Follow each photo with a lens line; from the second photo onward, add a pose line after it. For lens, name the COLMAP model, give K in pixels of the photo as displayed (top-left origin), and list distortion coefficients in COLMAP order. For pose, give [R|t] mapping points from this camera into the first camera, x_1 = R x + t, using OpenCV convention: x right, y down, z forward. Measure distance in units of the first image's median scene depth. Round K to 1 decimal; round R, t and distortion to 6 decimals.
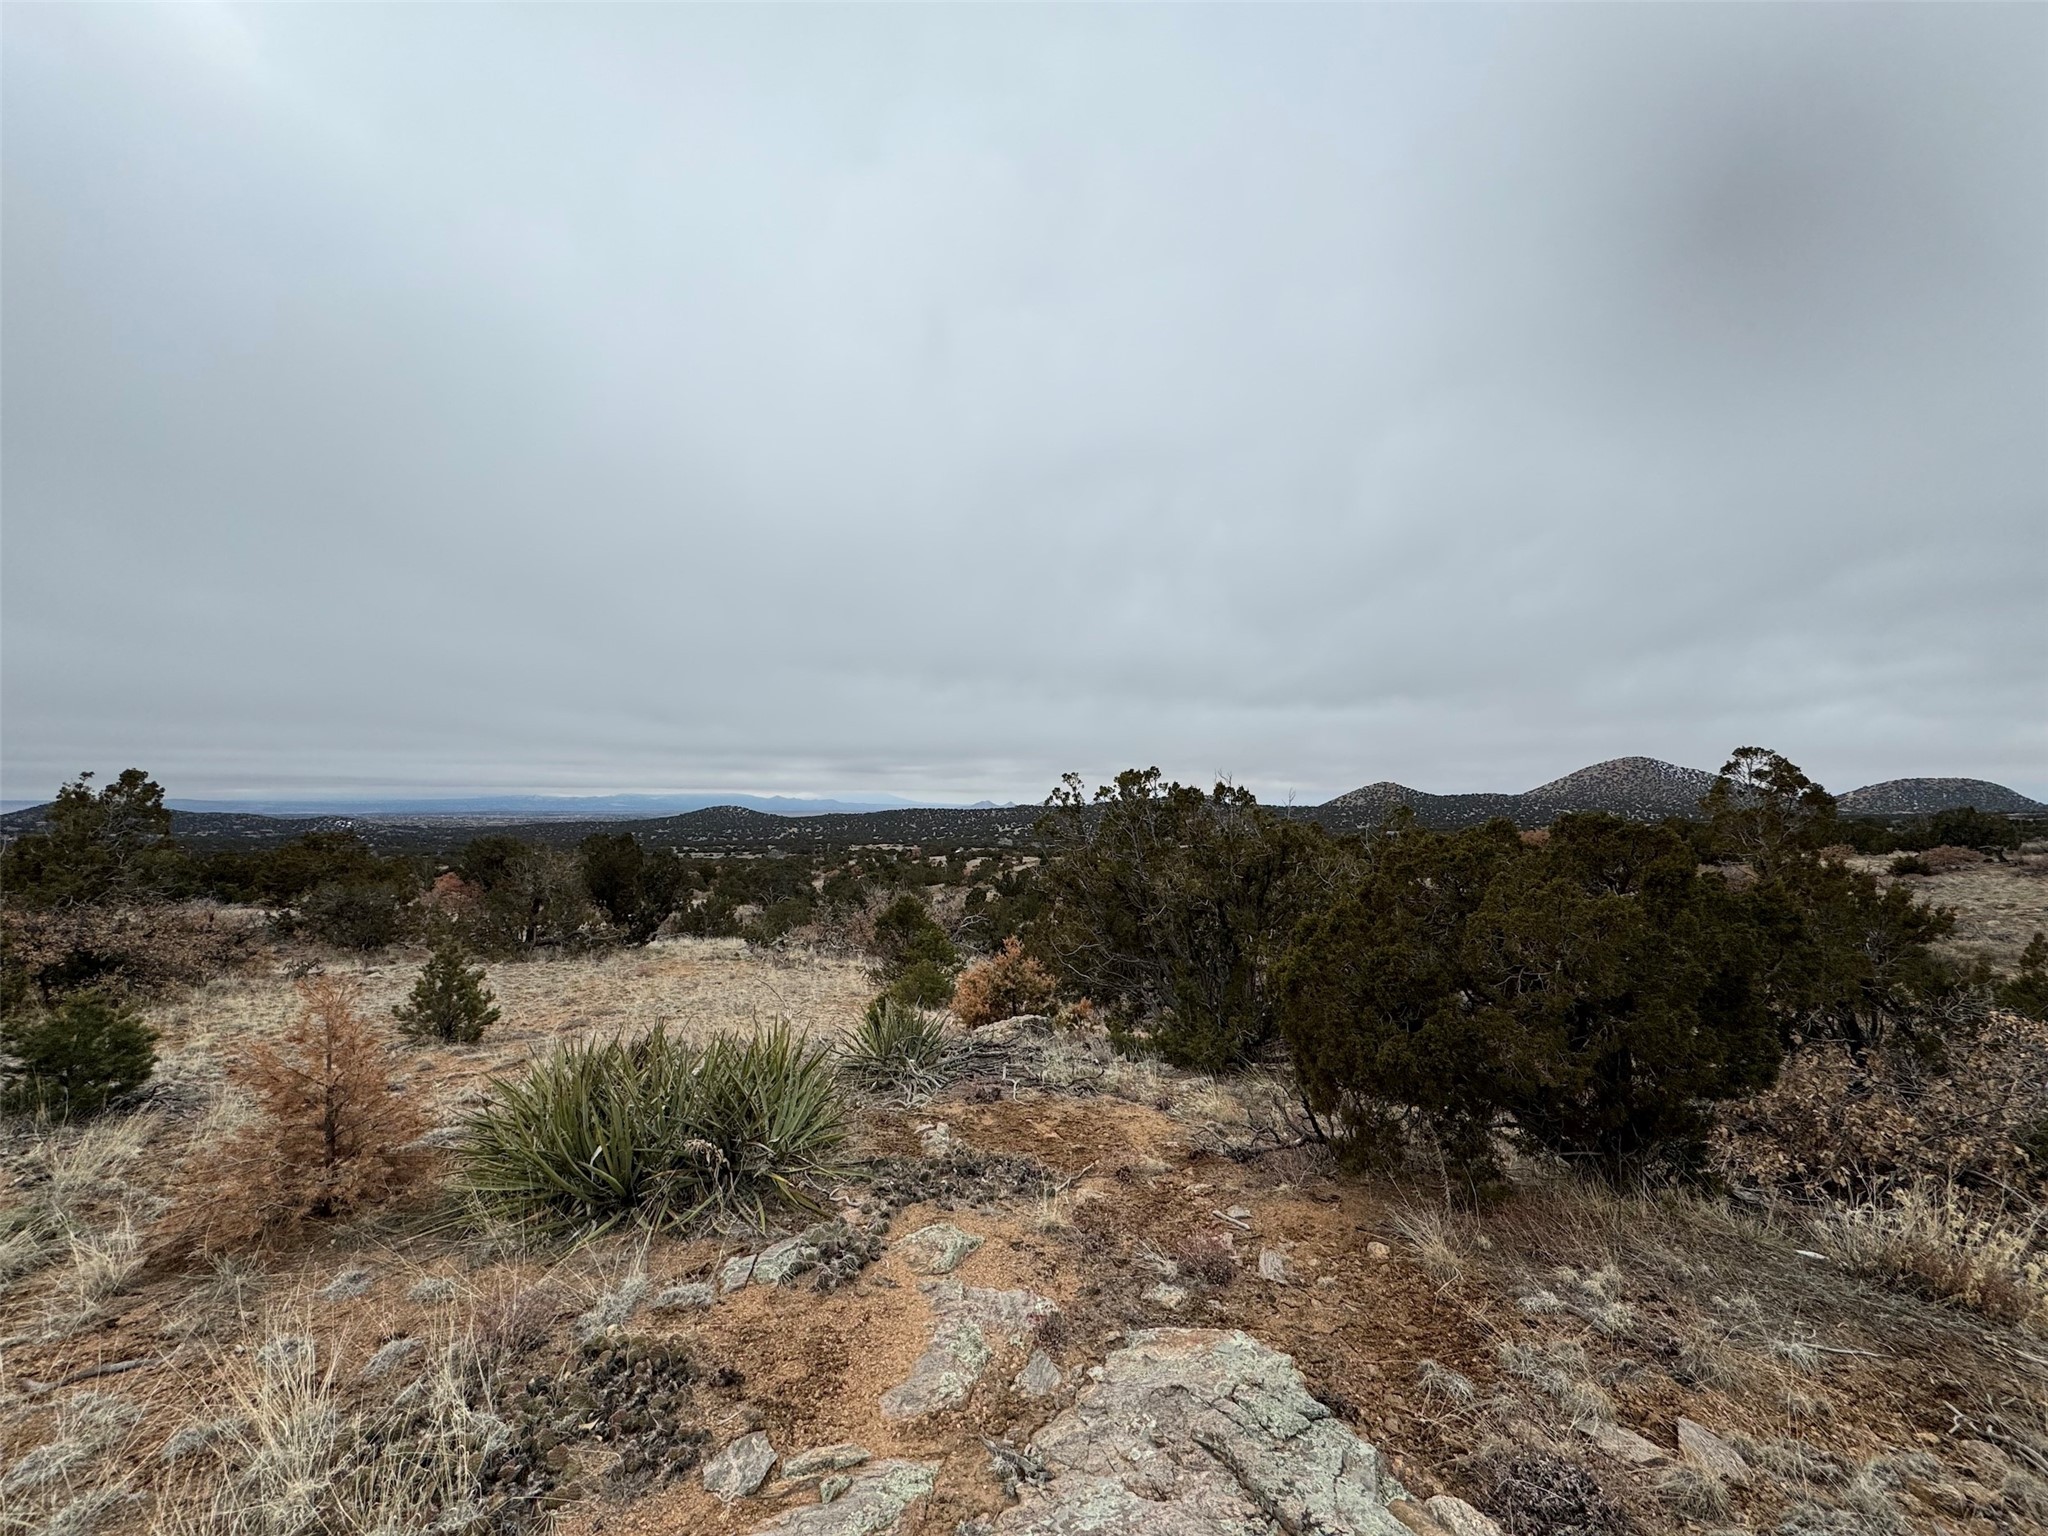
lens RADIAL K [[812.9, 0, 1020.0], [0, 812.9, 764.6], [0, 0, 1]] dist [-0.001687, 0.000542]
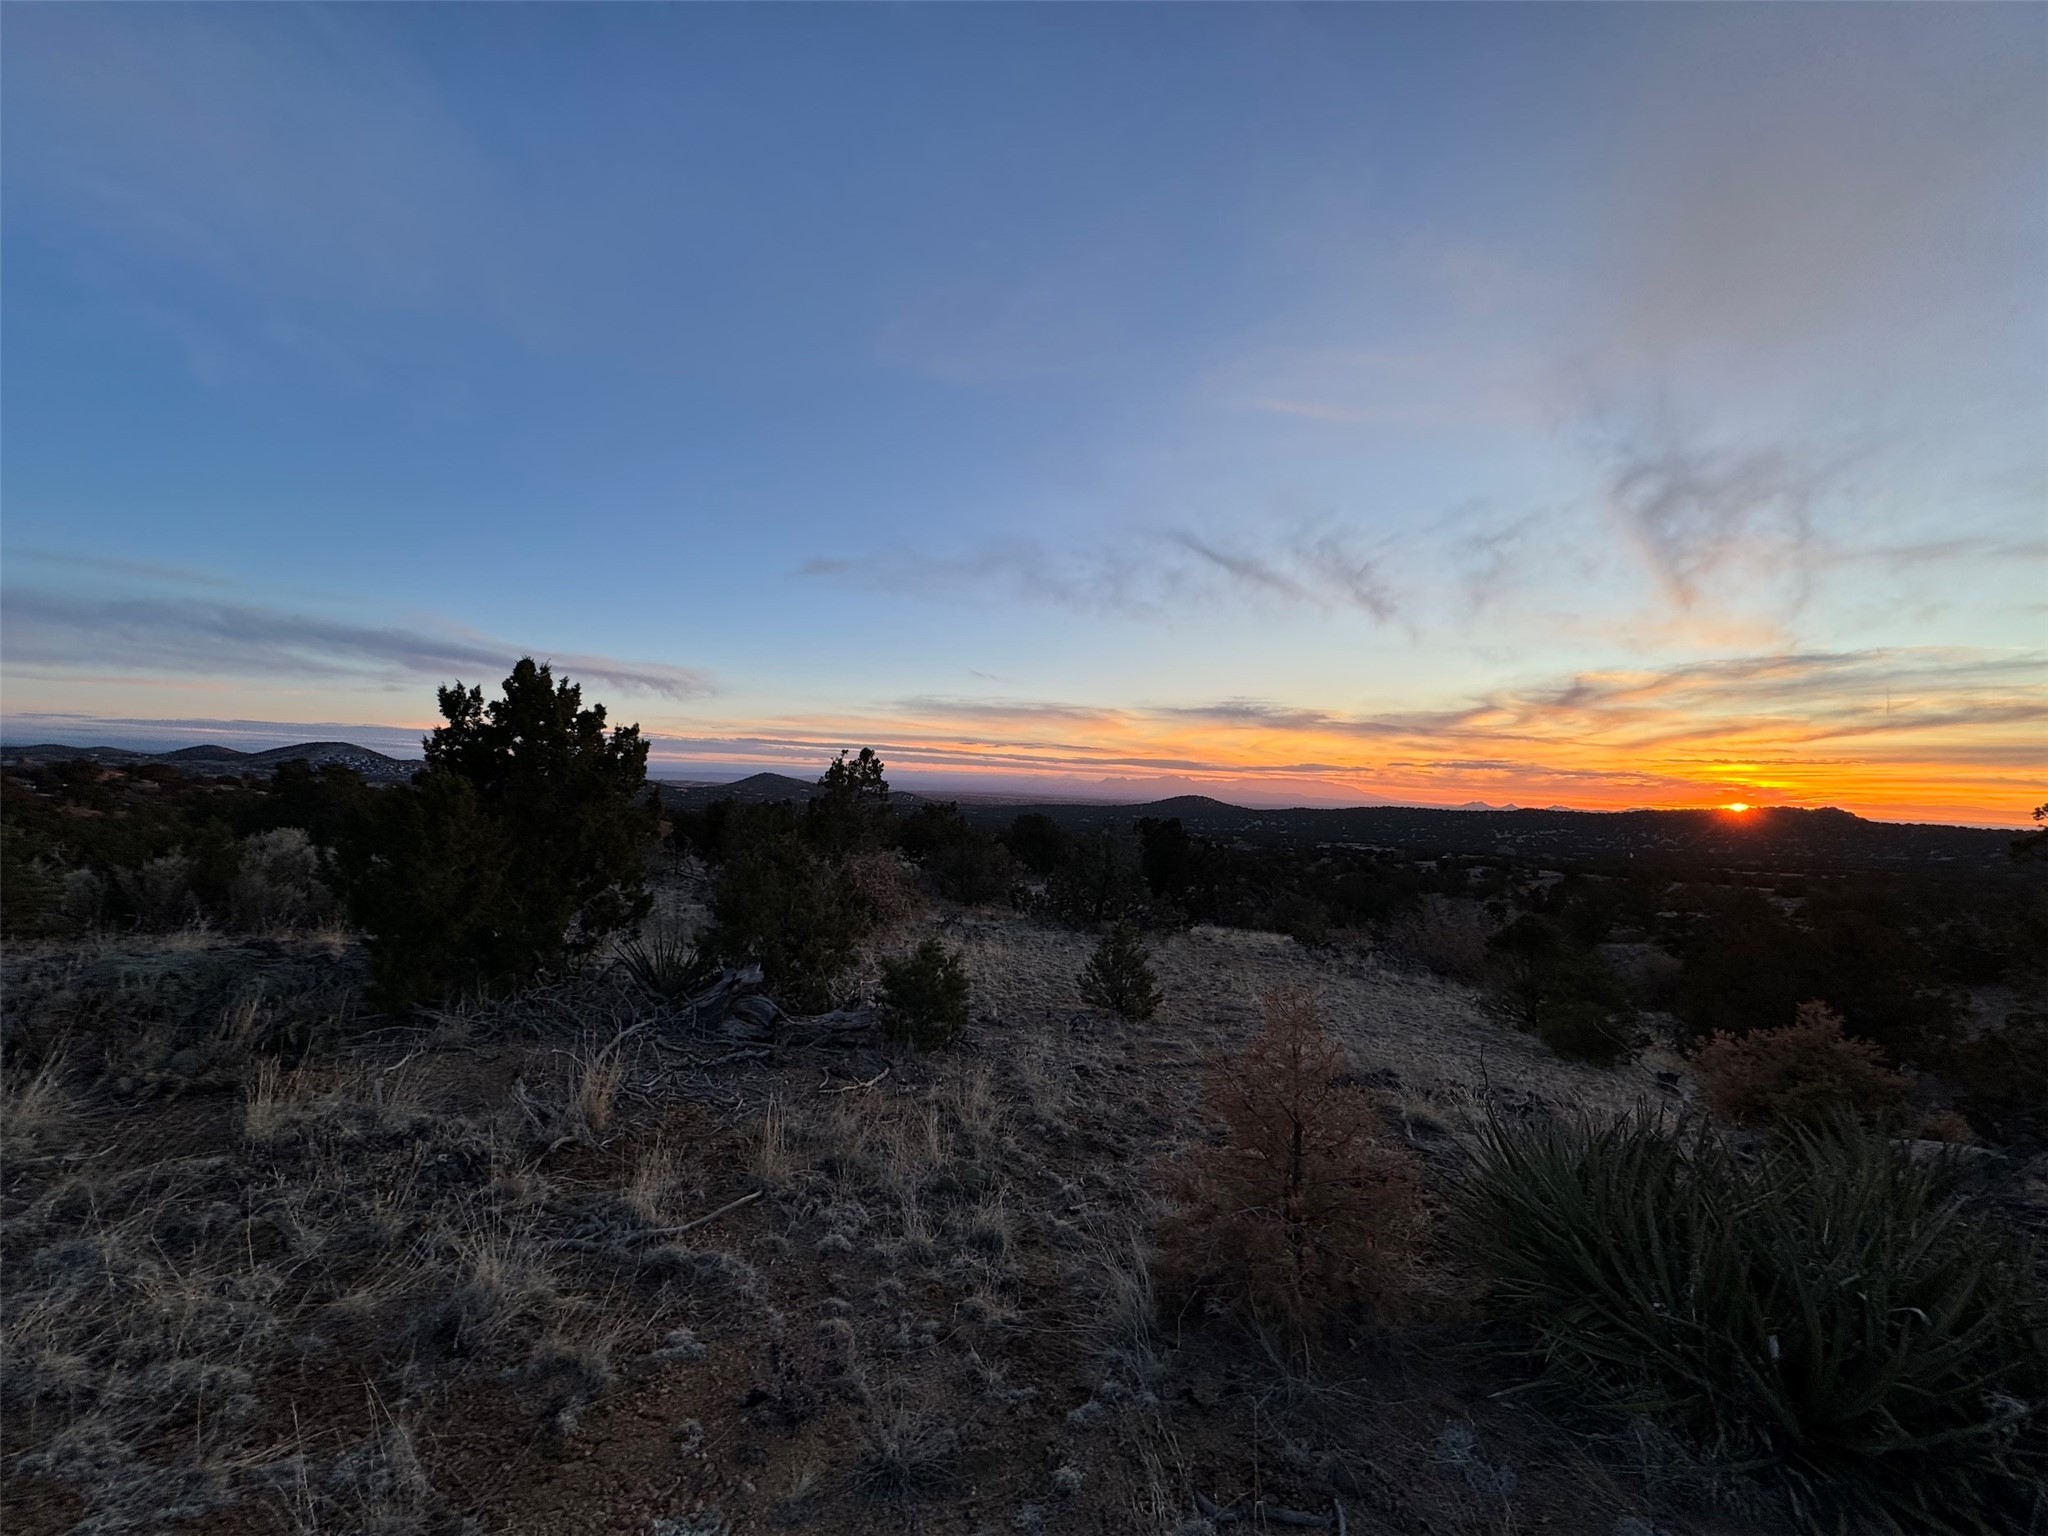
lens RADIAL K [[812.9, 0, 1021.2], [0, 812.9, 762.6], [0, 0, 1]] dist [-0.001687, 0.000542]
pose [[0.849302, 0.018071, -0.527599, -0.539229], [-0.014274, 0.999835, 0.011267, 0.025291], [0.527715, -0.002038, 0.849419, 0.134918]]
